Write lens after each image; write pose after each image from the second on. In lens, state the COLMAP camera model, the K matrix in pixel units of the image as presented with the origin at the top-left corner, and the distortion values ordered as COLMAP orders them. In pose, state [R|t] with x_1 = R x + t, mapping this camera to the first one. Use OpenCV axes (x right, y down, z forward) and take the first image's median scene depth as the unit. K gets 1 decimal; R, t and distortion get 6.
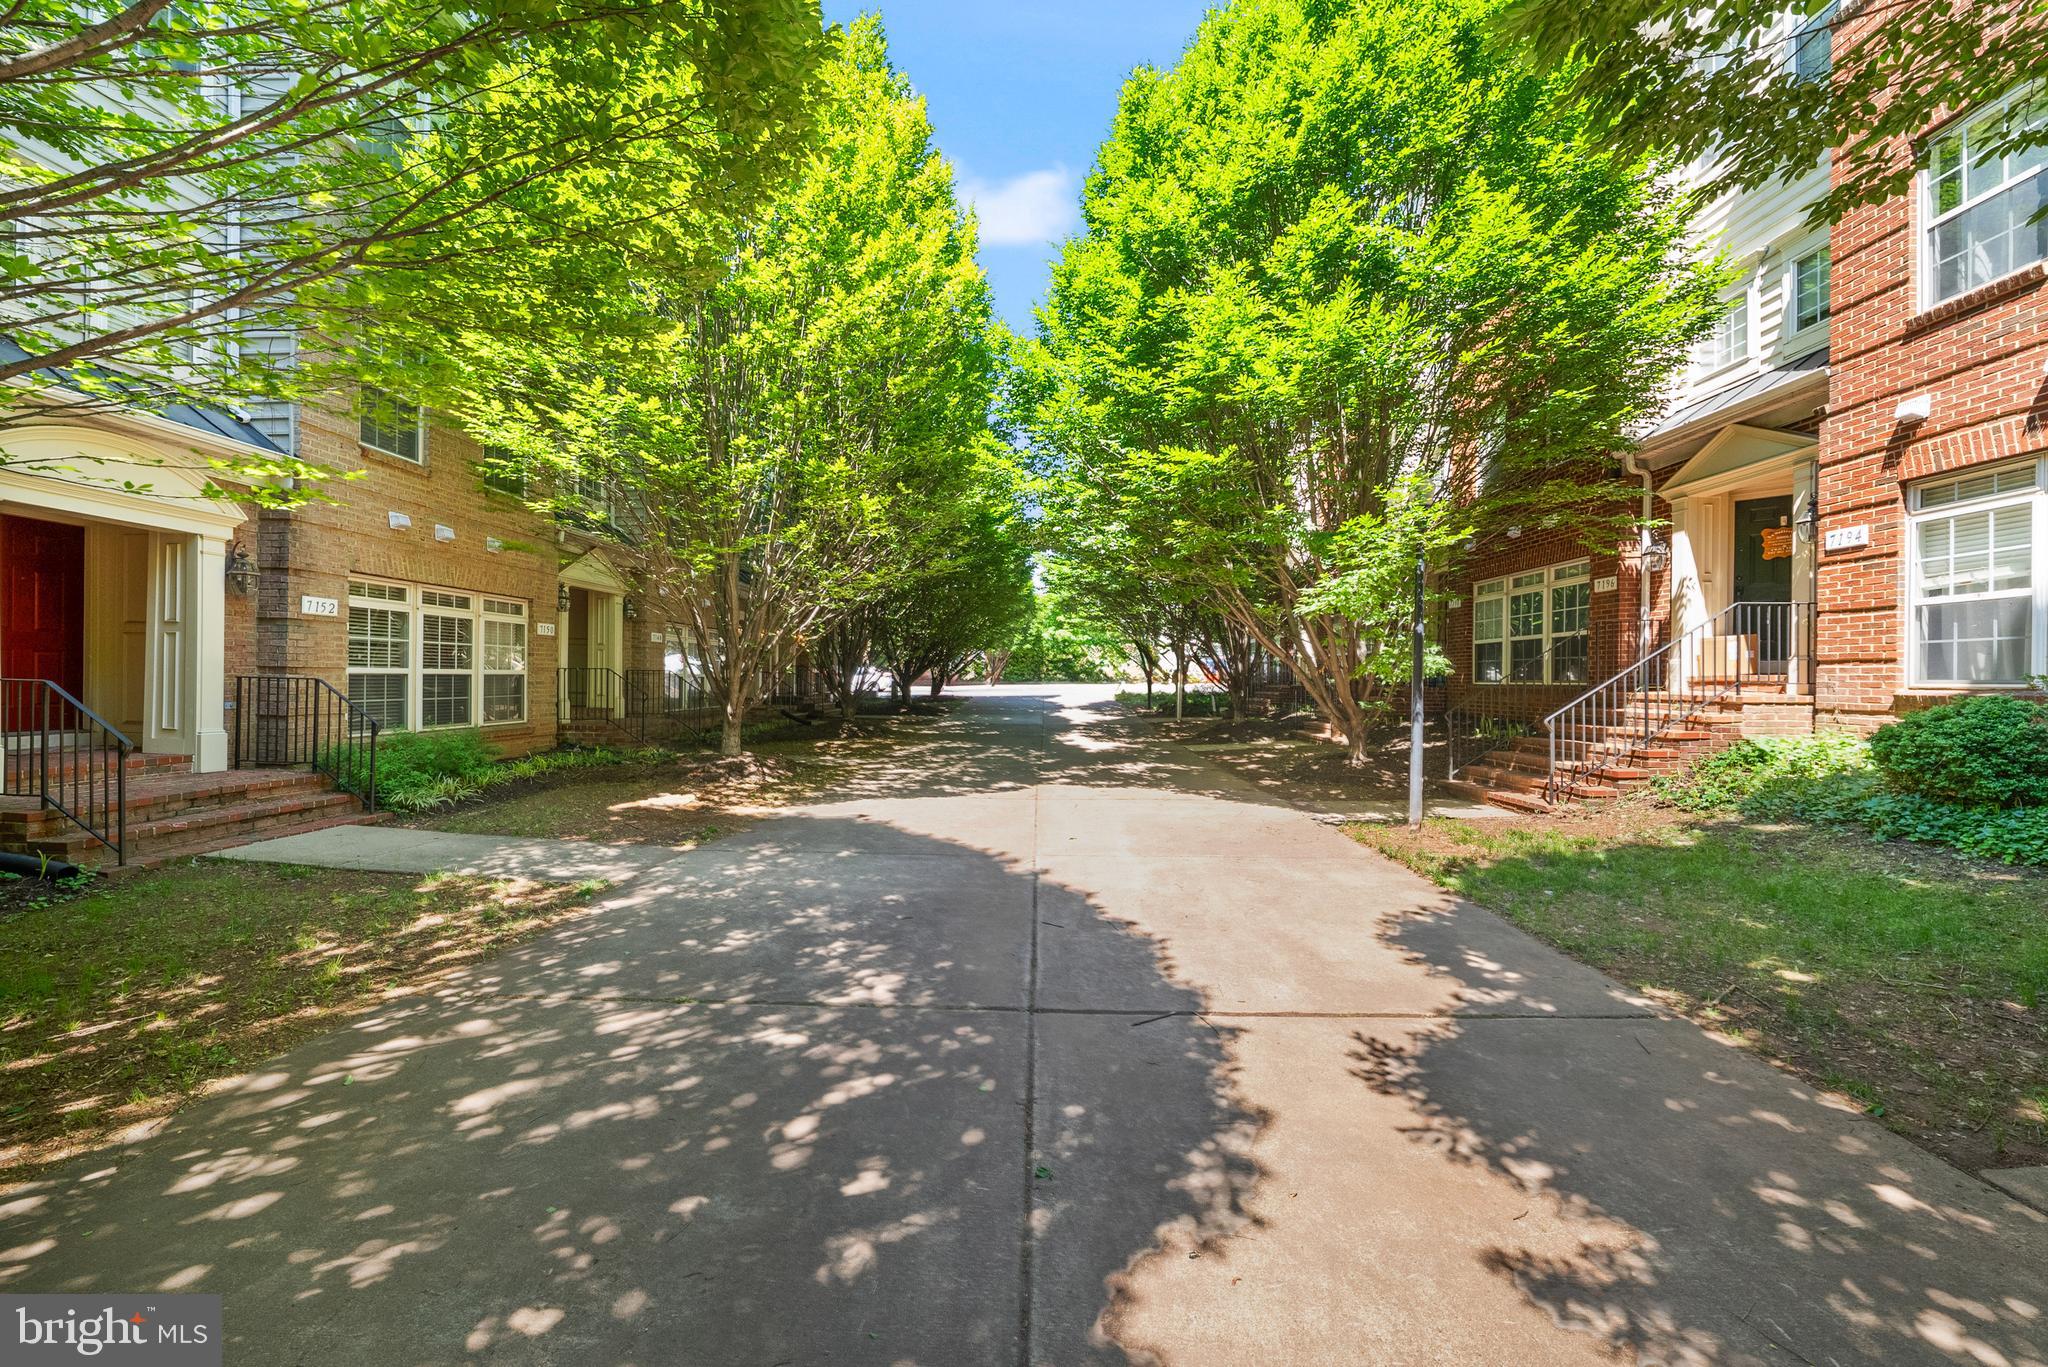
lens RADIAL K [[731.1, 0, 1024.0], [0, 731.1, 683.5], [0, 0, 1]] dist [0.009713, -0.007096]
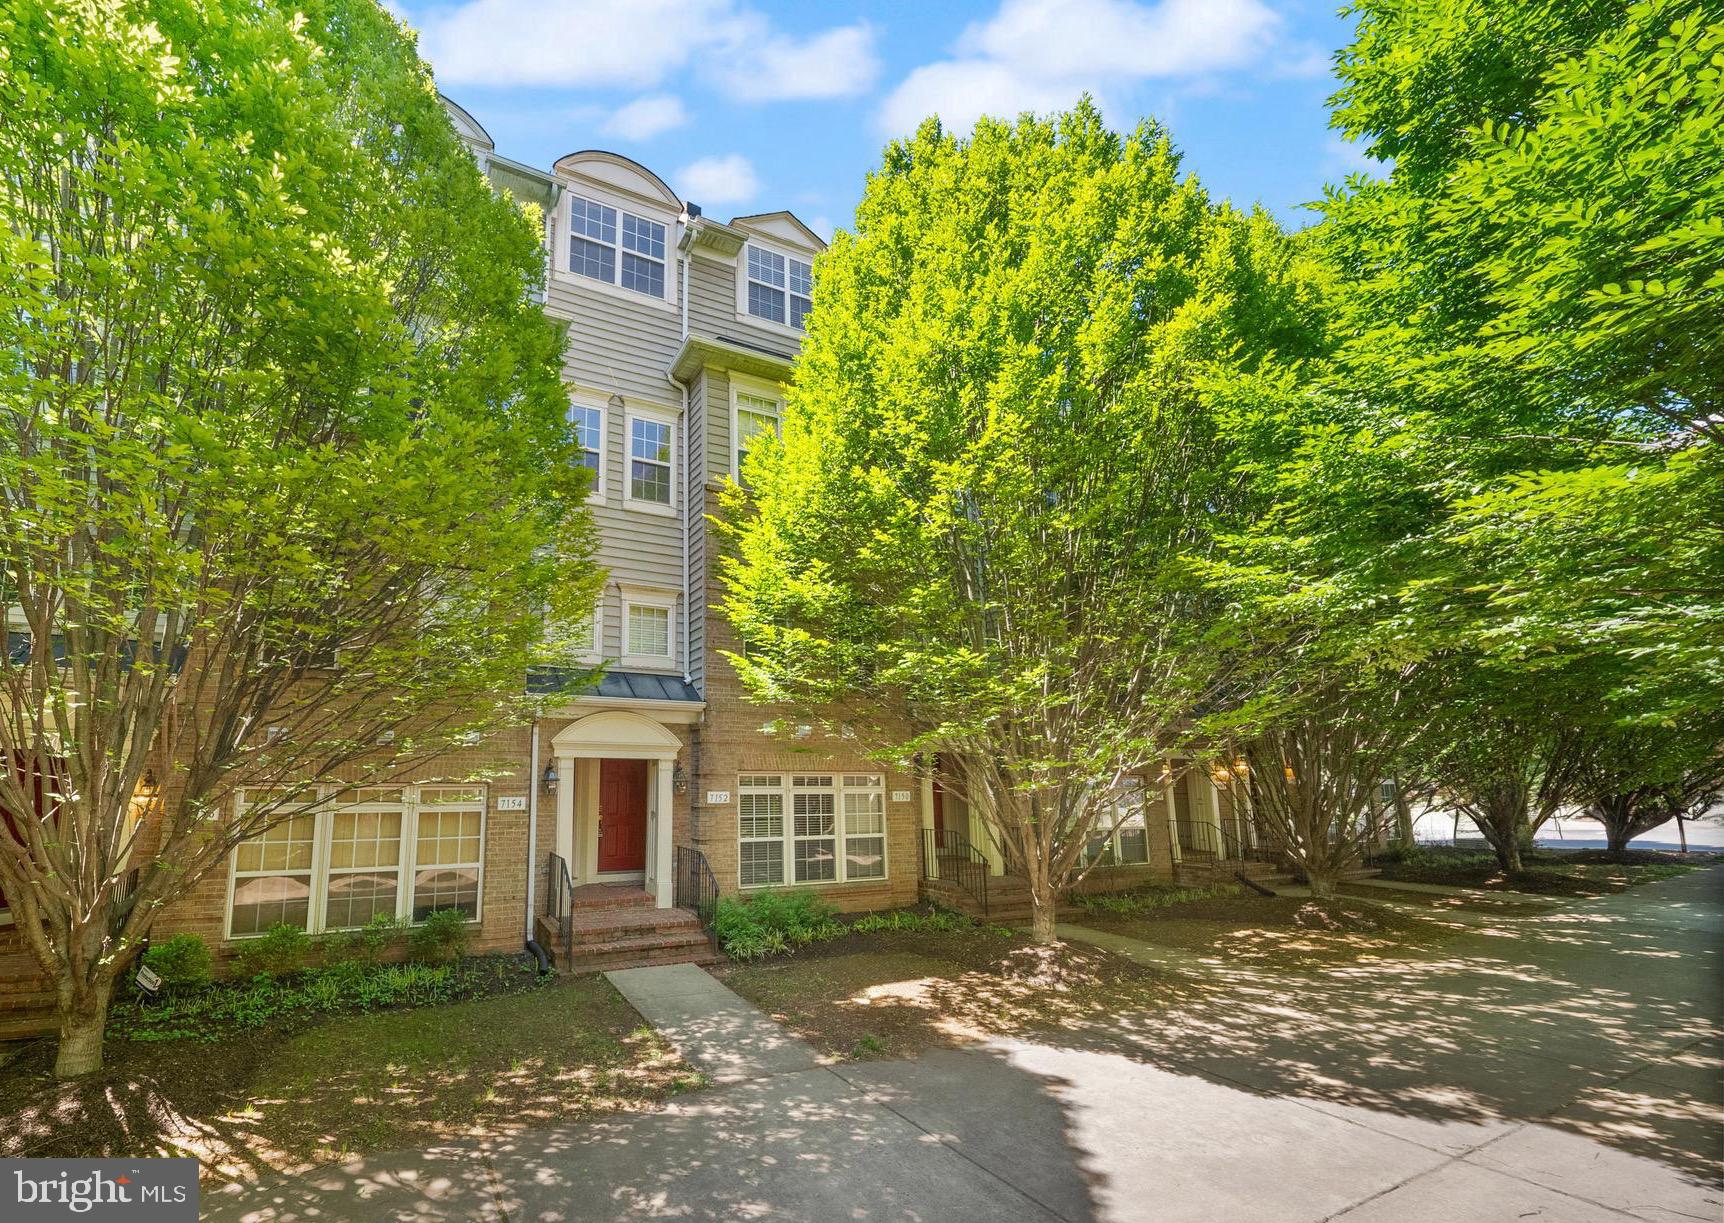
lens RADIAL K [[763.9, 0, 862.0], [0, 763.9, 611.5], [0, 0, 1]] dist [-0.010713, -0.000385]
pose [[0.450515, -0.165709, -0.877255, 0.505545], [-0.006014, 0.982037, -0.188590, -0.161253], [0.892749, 0.090238, 0.441426, 0.477100]]
